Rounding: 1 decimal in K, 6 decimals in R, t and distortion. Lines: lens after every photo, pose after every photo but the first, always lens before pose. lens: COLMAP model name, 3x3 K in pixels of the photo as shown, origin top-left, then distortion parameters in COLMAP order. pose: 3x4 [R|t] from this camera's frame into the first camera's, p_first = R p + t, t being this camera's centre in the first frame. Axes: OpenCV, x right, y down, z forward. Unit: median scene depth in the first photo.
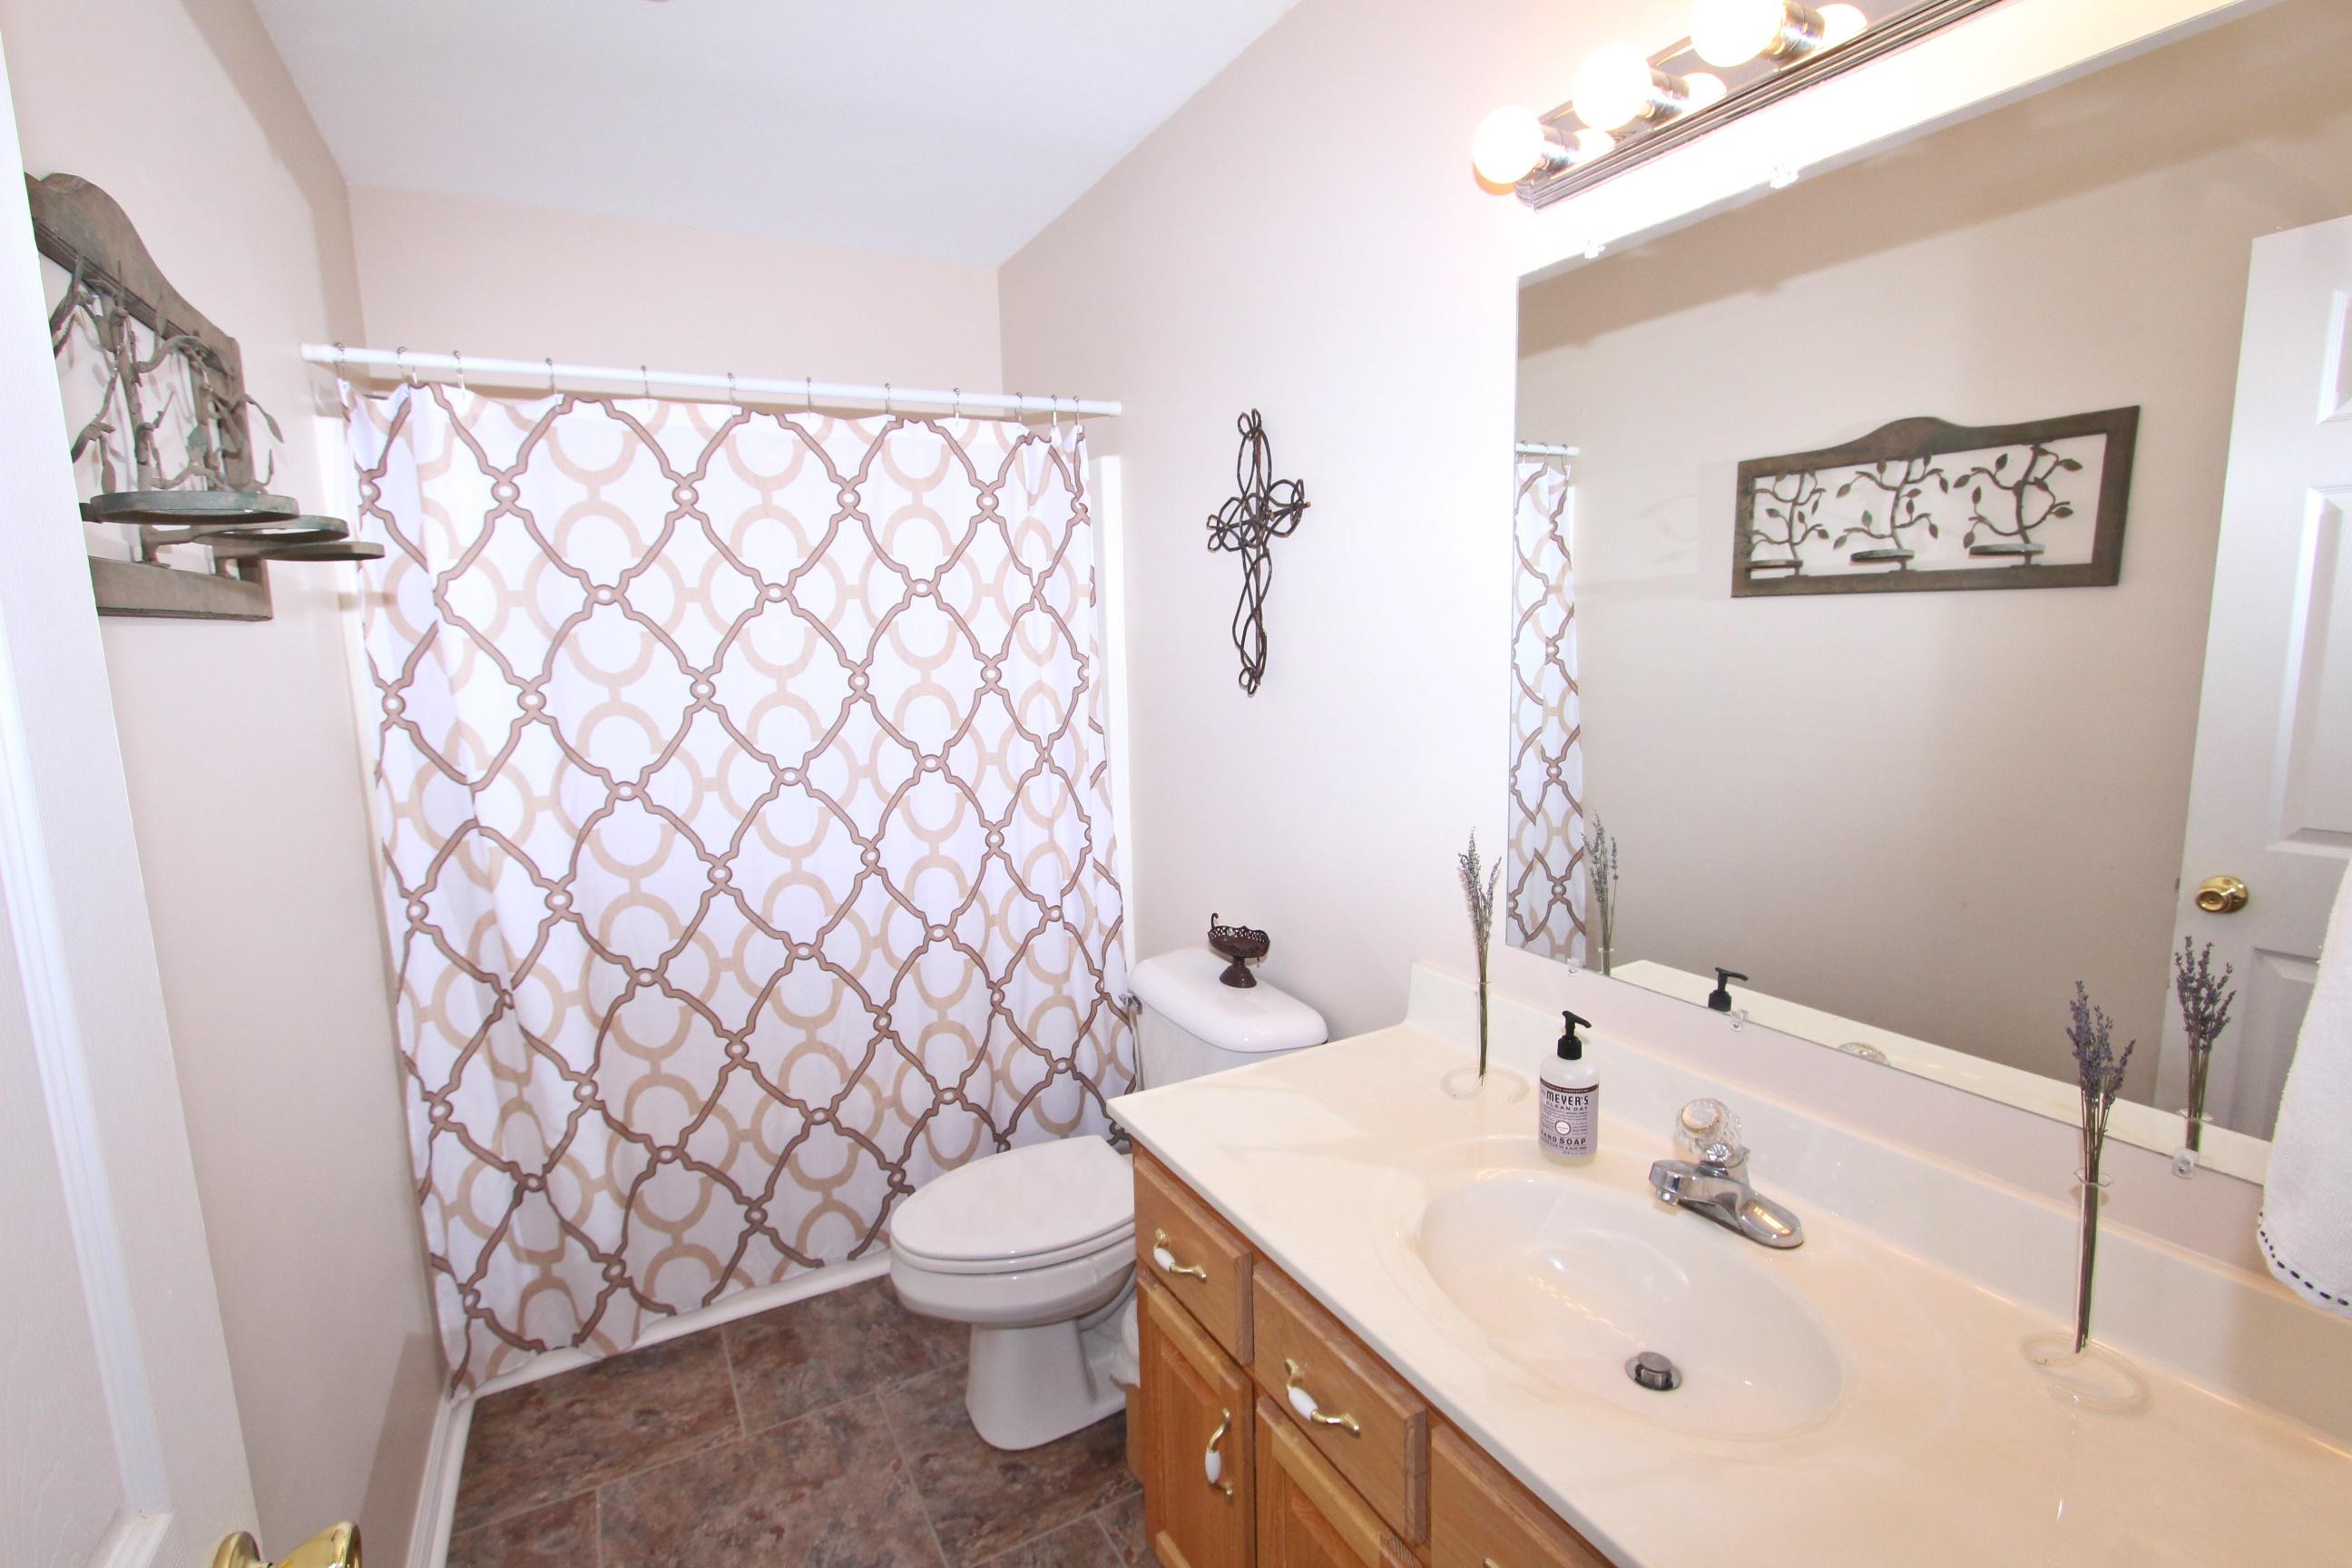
lens RADIAL K [[1082.3, 0, 1166.7], [0, 1082.3, 784.4], [0, 0, 1]] dist [-0.020805, 0.003519]
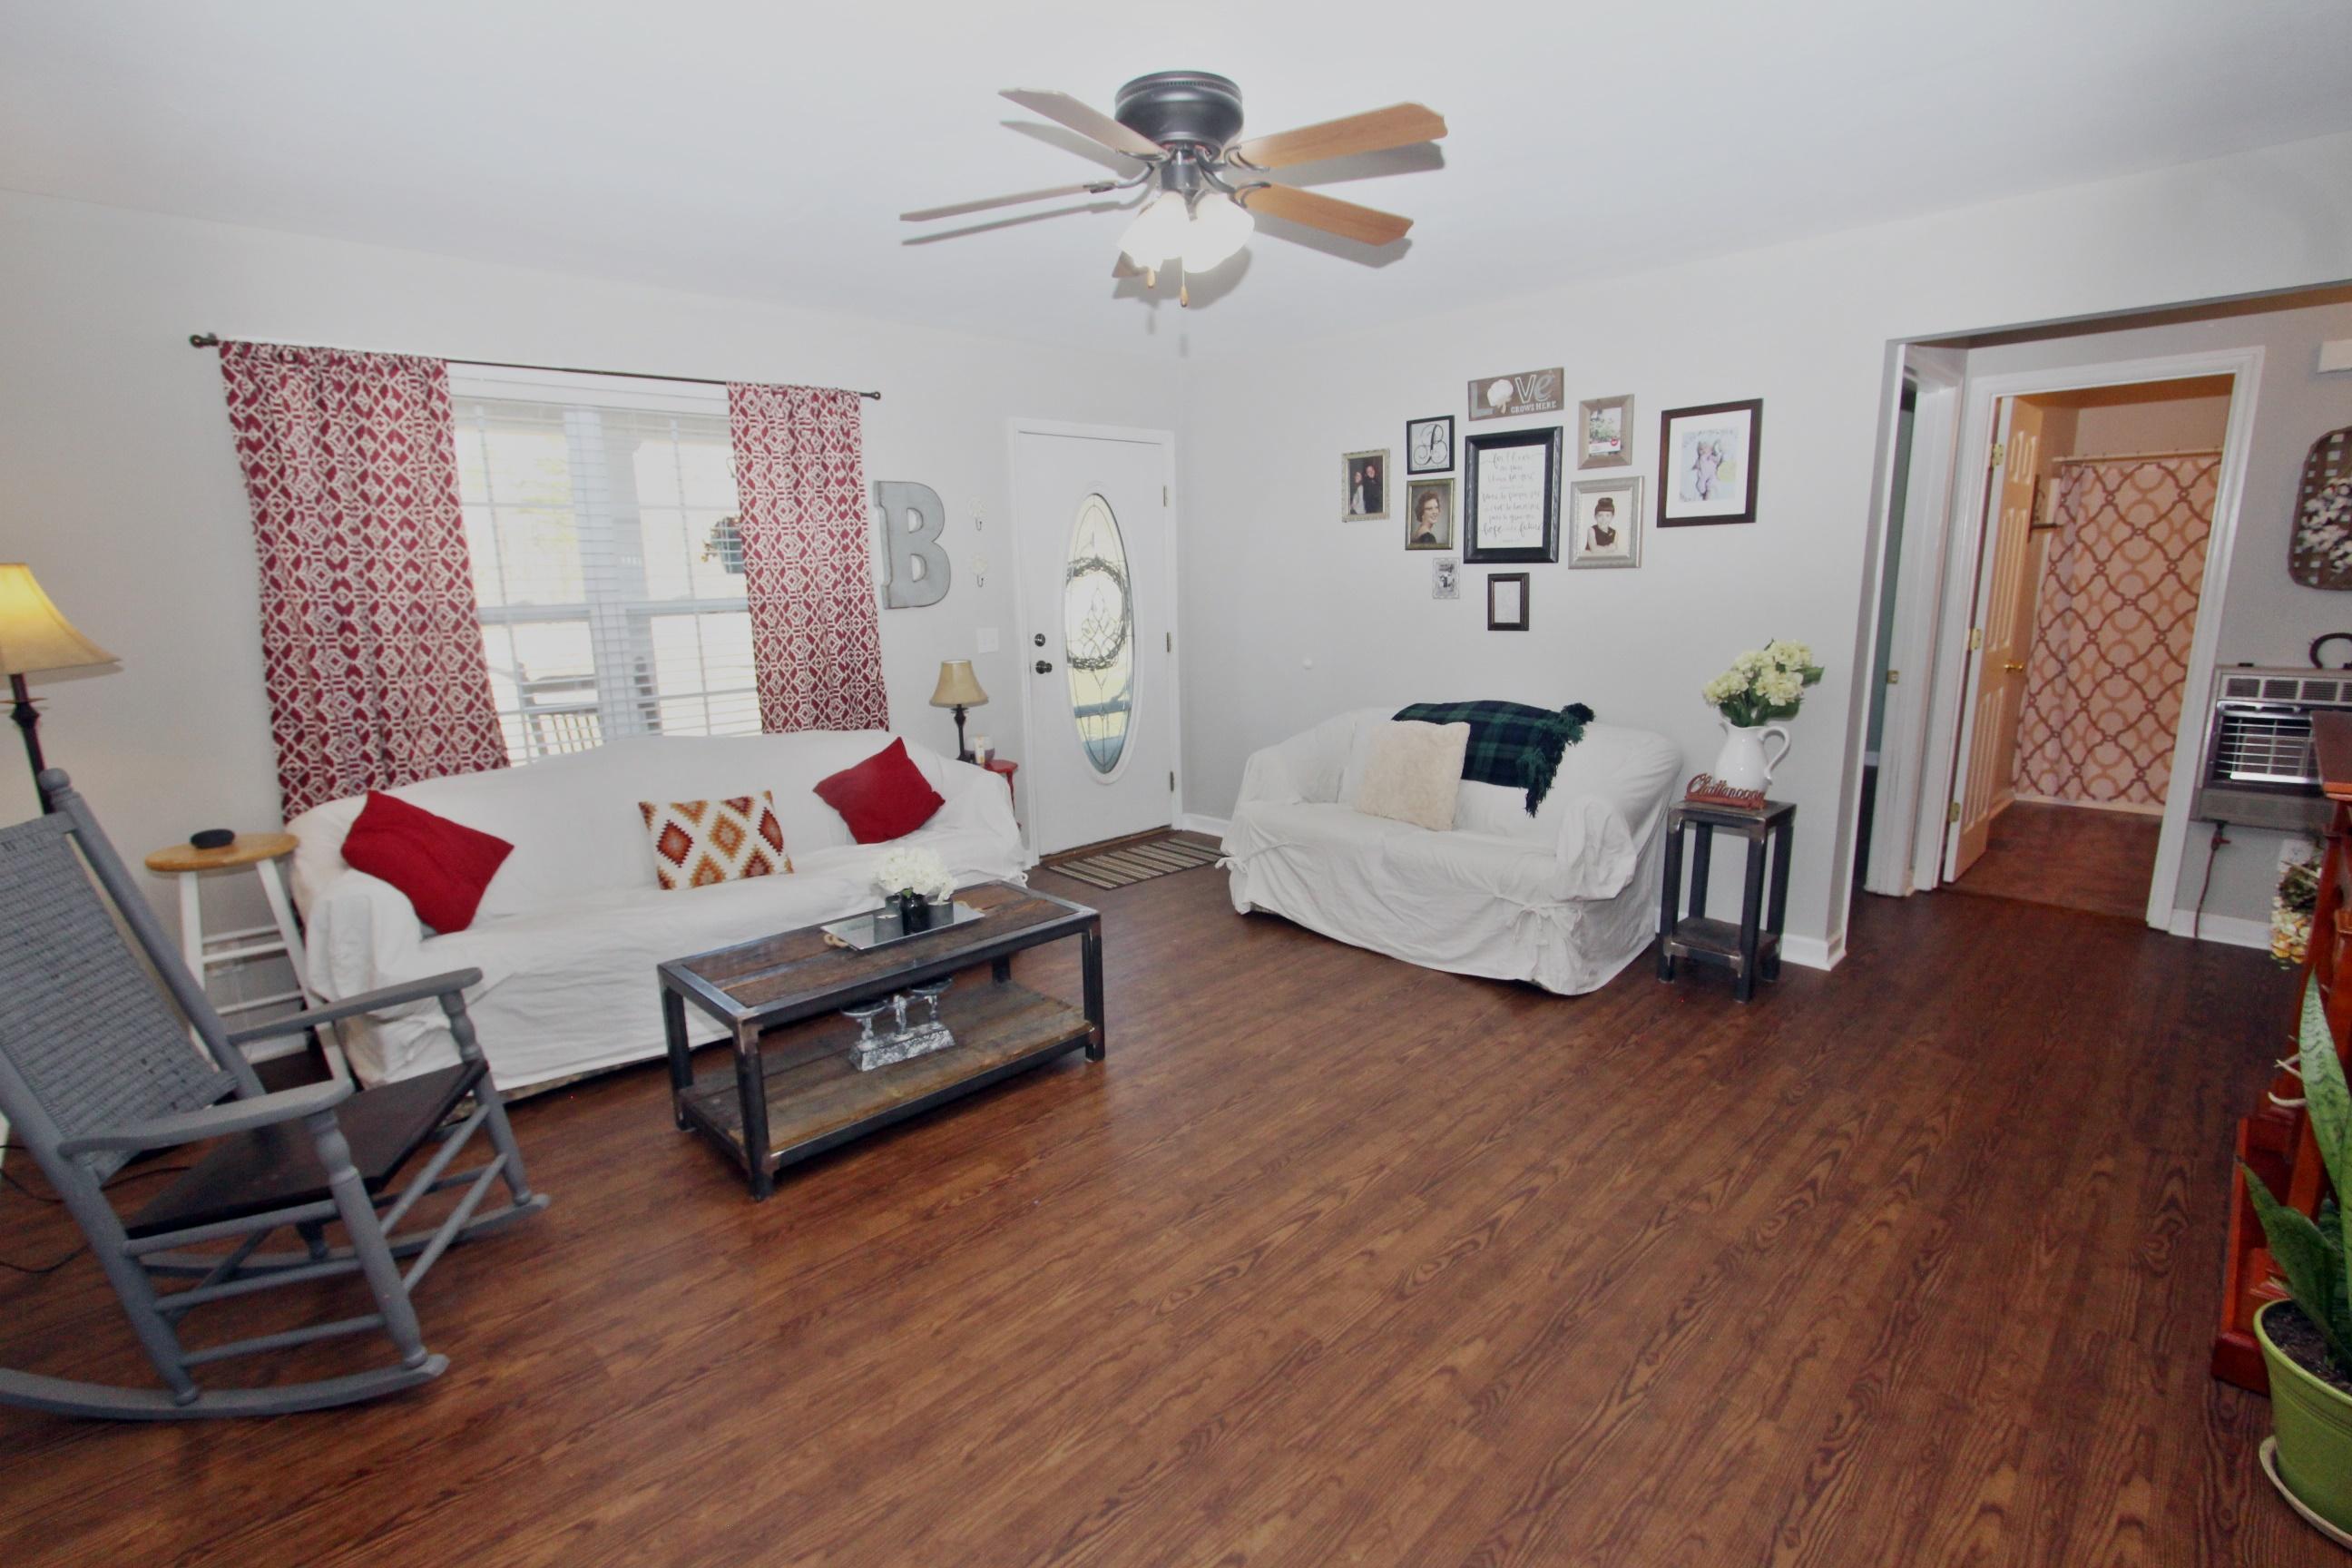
lens RADIAL K [[1082.3, 0, 1176.9], [0, 1082.3, 793.1], [0, 0, 1]] dist [-0.020805, 0.003519]
pose [[0.283830, 0.218120, -0.933737, 1.568779], [-0.130979, 0.973476, 0.187589, 0.306956], [0.949887, 0.069056, 0.304871, -2.277860]]
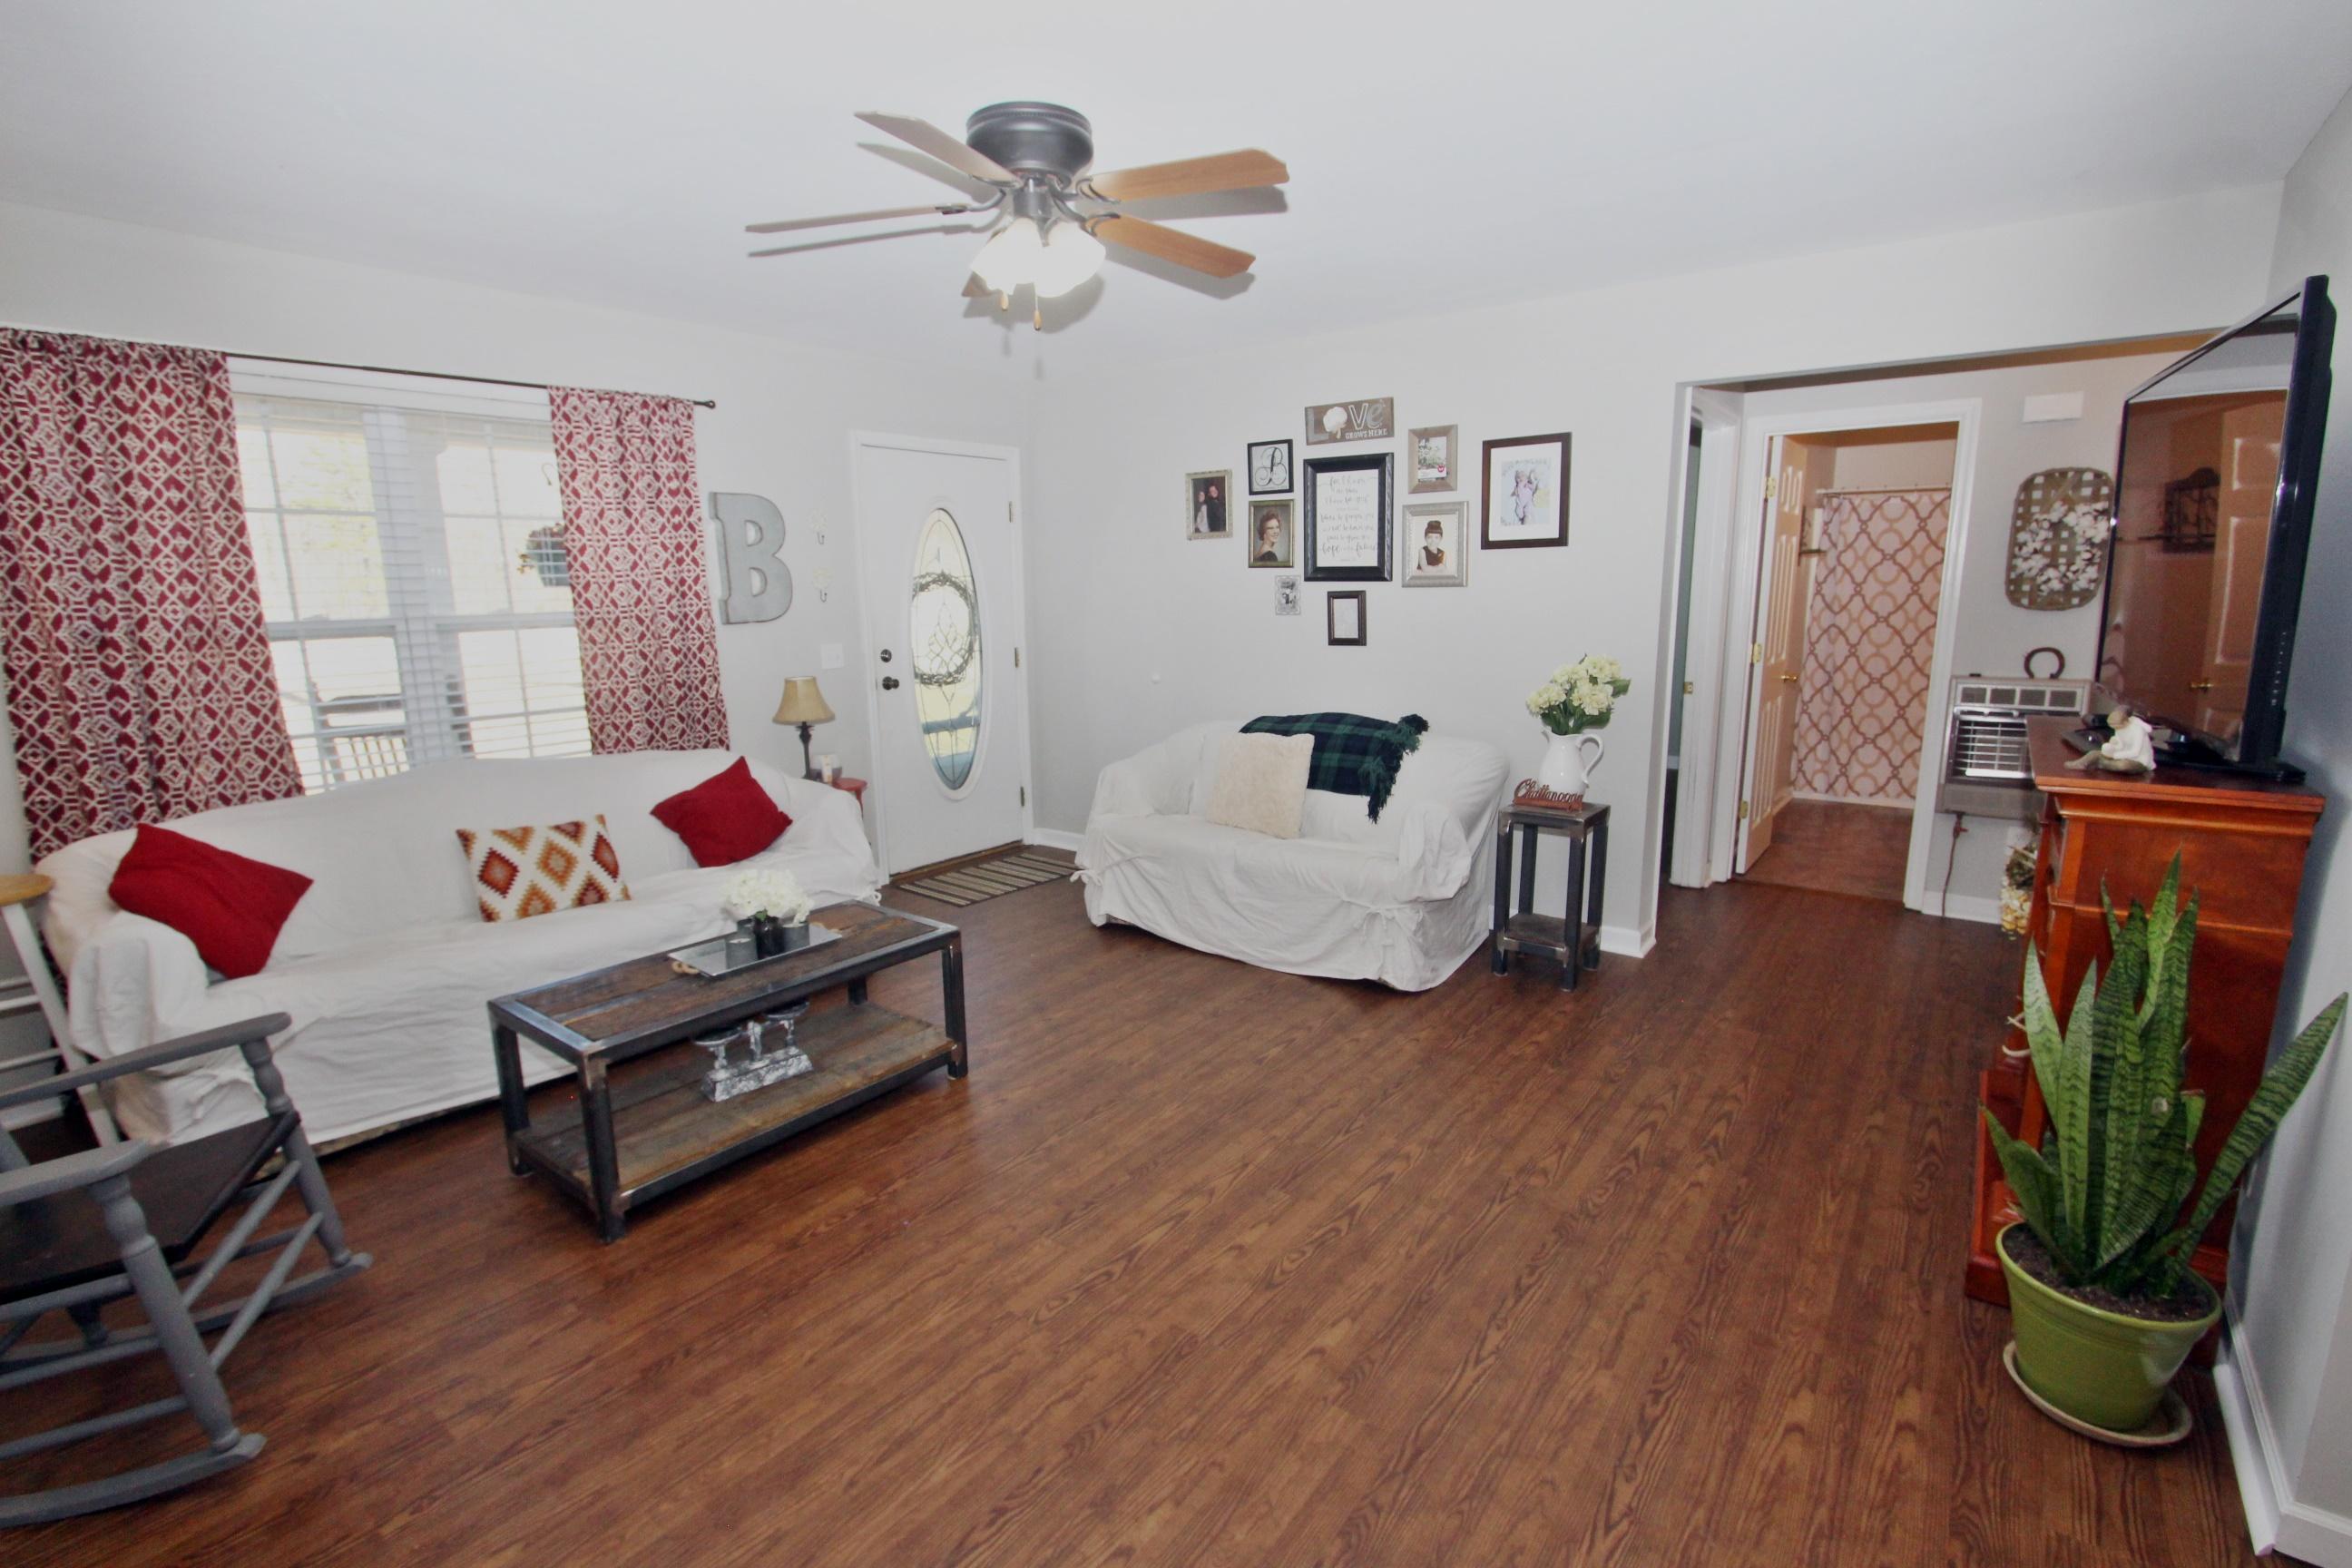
lens RADIAL K [[1082.3, 0, 1176.8], [0, 1082.3, 792.3], [0, 0, 1]] dist [-0.020805, 0.003519]
pose [[0.419628, 0.198820, -0.885654, 1.618286], [-0.135501, 0.978504, 0.155462, 0.302695], [0.897525, 0.054771, 0.437548, -2.357311]]
